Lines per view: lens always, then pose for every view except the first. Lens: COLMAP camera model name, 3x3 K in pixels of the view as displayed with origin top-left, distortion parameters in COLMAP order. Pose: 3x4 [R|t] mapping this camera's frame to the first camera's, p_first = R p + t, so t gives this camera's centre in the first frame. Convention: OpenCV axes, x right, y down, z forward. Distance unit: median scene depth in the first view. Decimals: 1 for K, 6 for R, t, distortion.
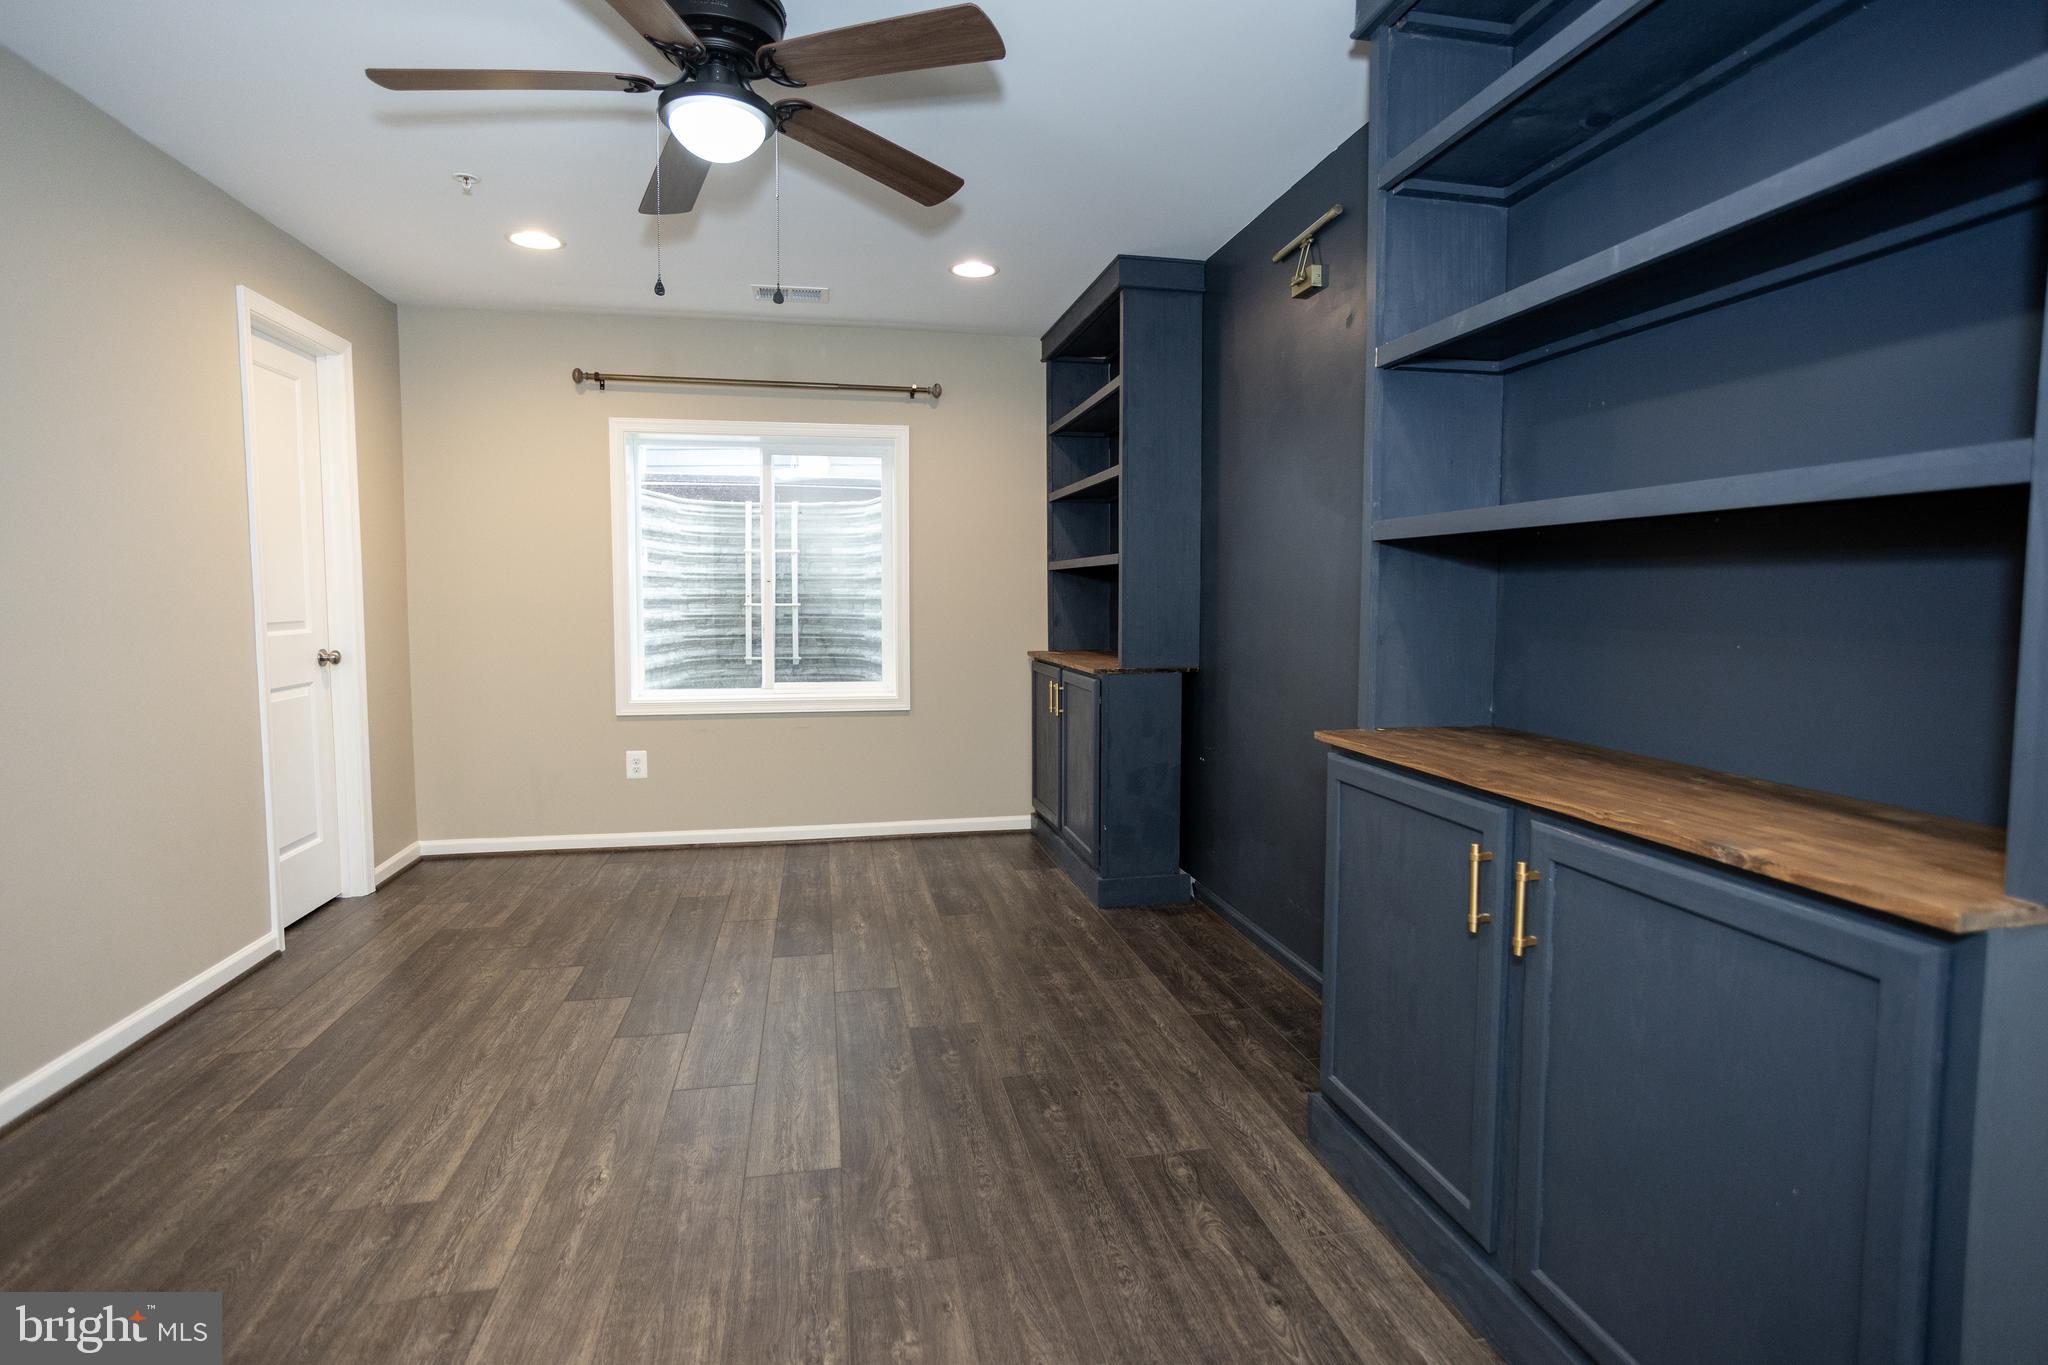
lens RADIAL K [[1038.5, 0, 1032.5], [0, 1038.5, 673.2], [0, 0, 1]] dist [-0.056645, 0.037901]
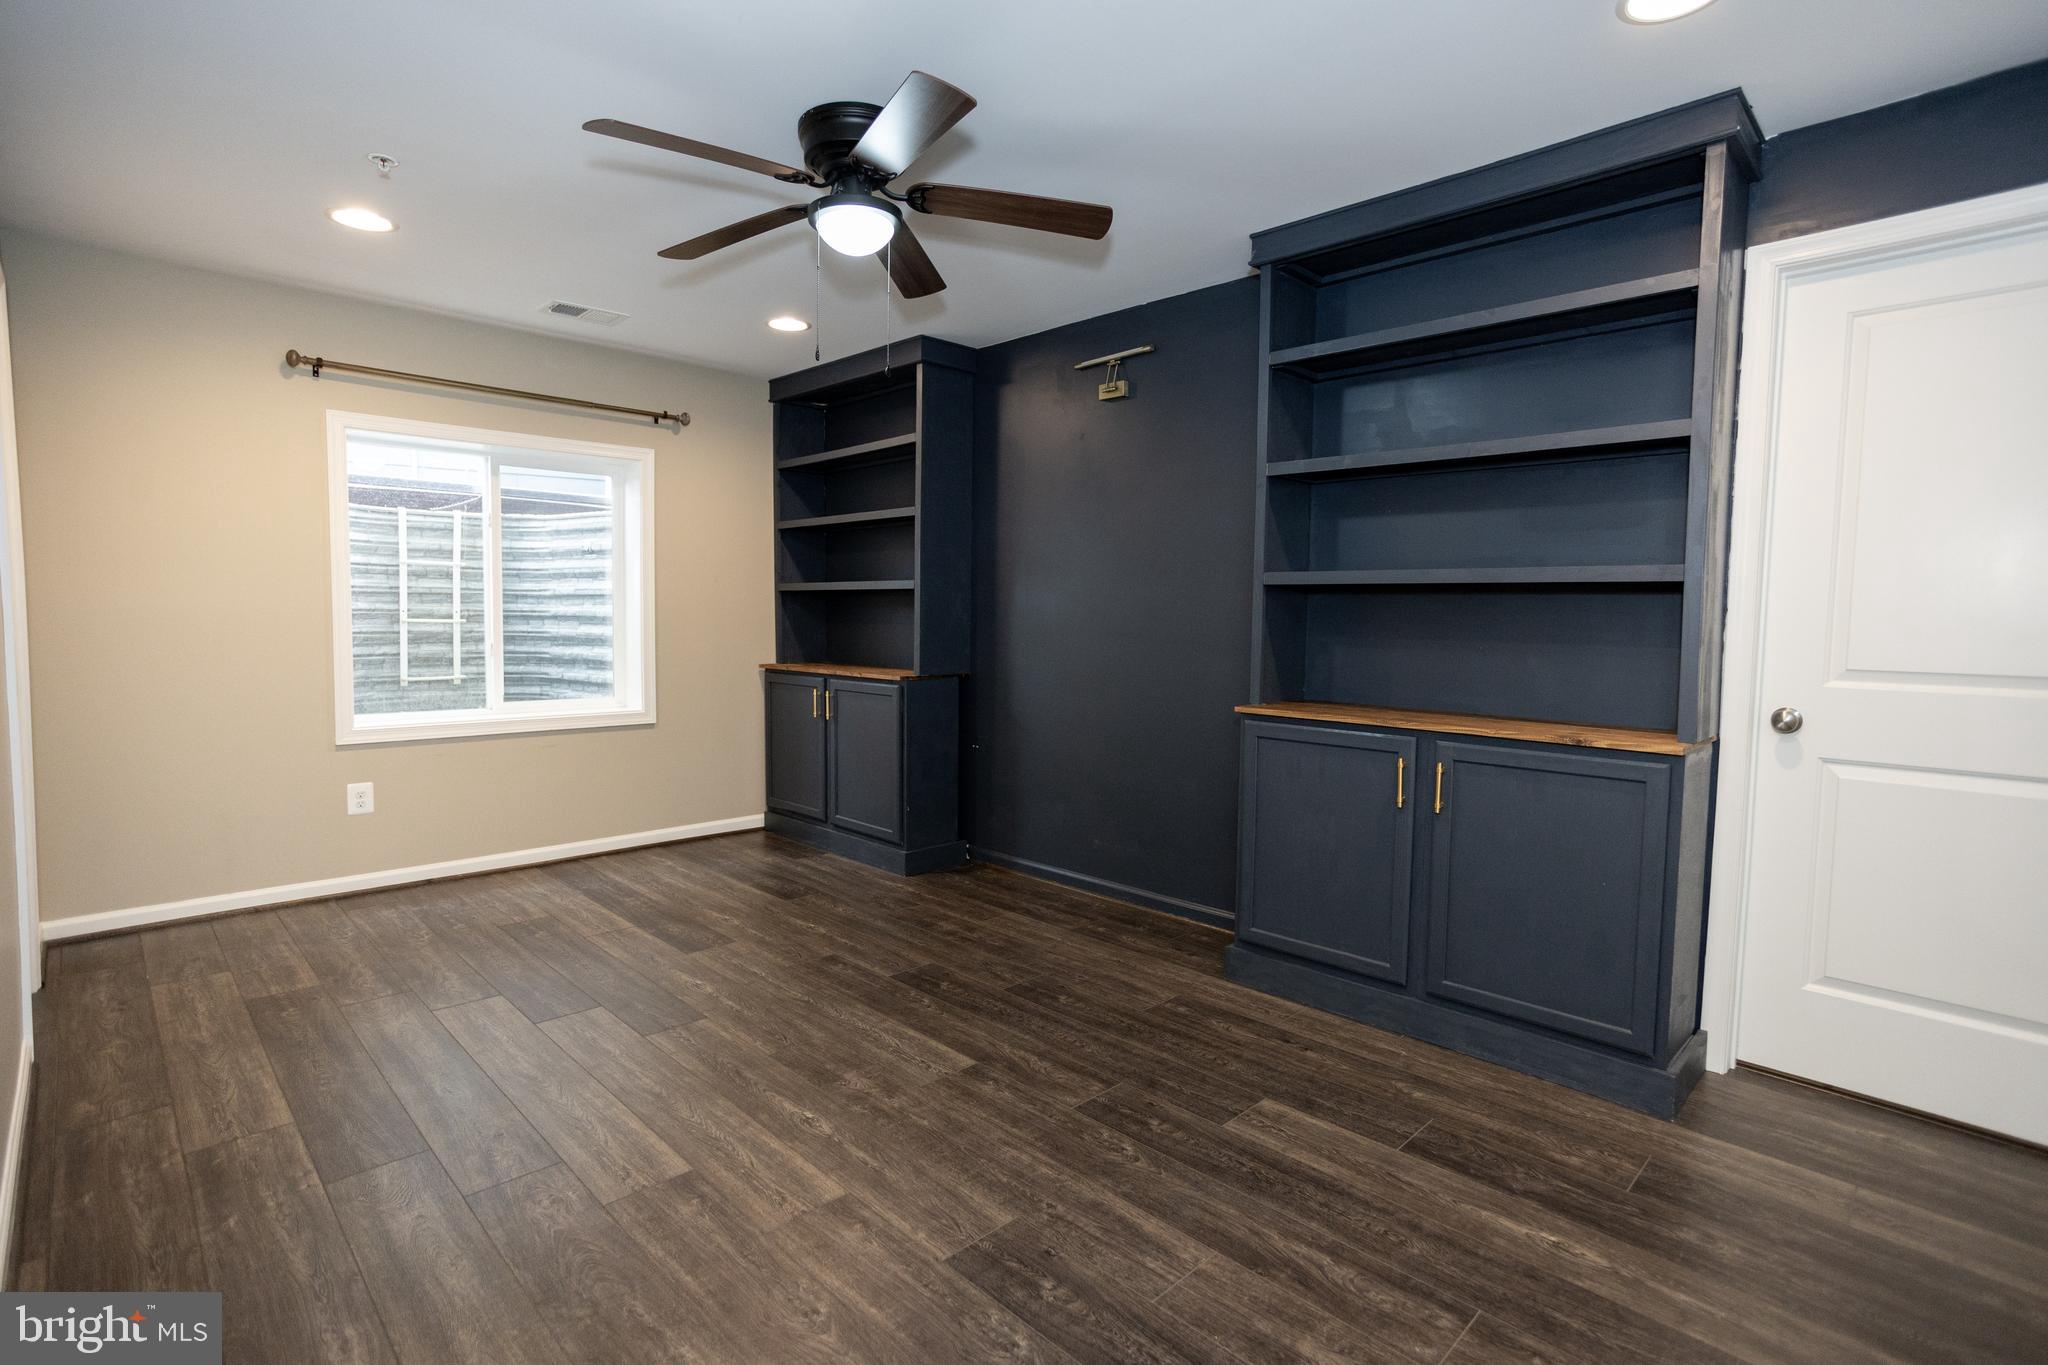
lens RADIAL K [[997.1, 0, 1036.4], [0, 997.1, 679.5], [0, 0, 1]] dist [-0.052746, 0.031954]
pose [[0.837238, -0.027839, 0.546129, -0.559841], [0.031125, 0.999510, 0.003234, 0.001053], [-0.545952, 0.014291, 0.837695, -0.060043]]
